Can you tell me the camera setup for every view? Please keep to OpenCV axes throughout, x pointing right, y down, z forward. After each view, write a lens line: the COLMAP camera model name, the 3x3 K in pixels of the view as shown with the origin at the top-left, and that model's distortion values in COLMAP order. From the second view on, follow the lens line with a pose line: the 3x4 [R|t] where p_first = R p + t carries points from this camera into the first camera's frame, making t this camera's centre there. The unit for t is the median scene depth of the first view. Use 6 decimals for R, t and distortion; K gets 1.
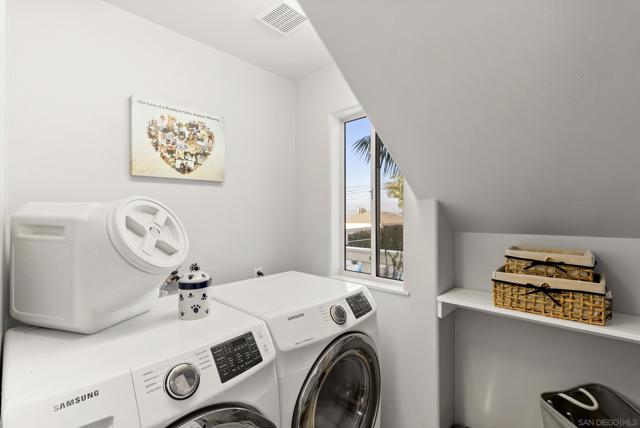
lens RADIAL K [[290.7, 0, 318.4], [0, 290.7, 214.0], [0, 0, 1]] dist [-0.008375, 0.004262]
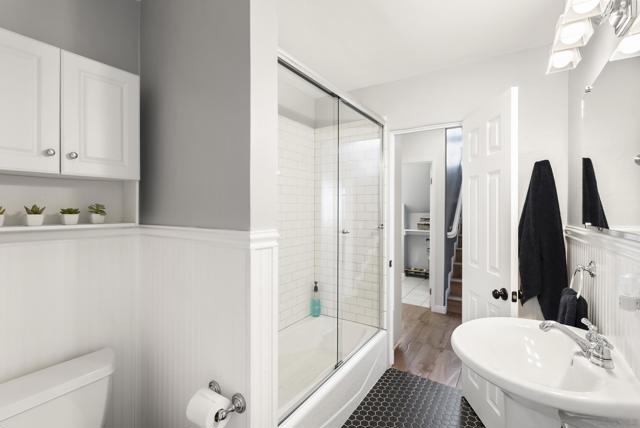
lens RADIAL K [[290.7, 0, 321.1], [0, 290.7, 211.1], [0, 0, 1]] dist [-0.008375, 0.004262]
pose [[0.985404, 0.000099, 0.170233, -1.347718], [-0.001670, 0.999957, 0.009083, 0.007654], [-0.170224, -0.009235, 0.985362, -2.634773]]
